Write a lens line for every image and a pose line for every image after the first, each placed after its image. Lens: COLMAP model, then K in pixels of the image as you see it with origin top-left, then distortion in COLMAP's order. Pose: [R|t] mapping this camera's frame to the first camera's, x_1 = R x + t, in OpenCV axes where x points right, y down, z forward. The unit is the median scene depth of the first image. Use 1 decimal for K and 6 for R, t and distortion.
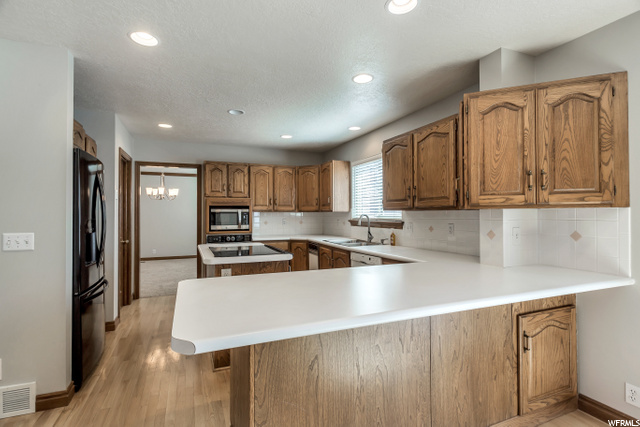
lens RADIAL K [[310.3, 0, 315.5], [0, 310.3, 210.7], [0, 0, 1]] dist [-0.005862, -0.000405]
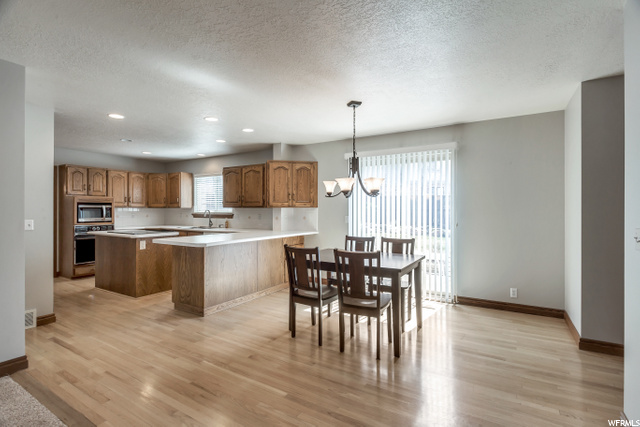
lens RADIAL K [[310.3, 0, 317.7], [0, 310.3, 210.3], [0, 0, 1]] dist [-0.005862, -0.000405]
pose [[0.804238, 0.002977, 0.594300, -0.385851], [-0.009734, 0.999919, 0.008164, -0.005219], [-0.594228, -0.012351, 0.804202, -0.711528]]
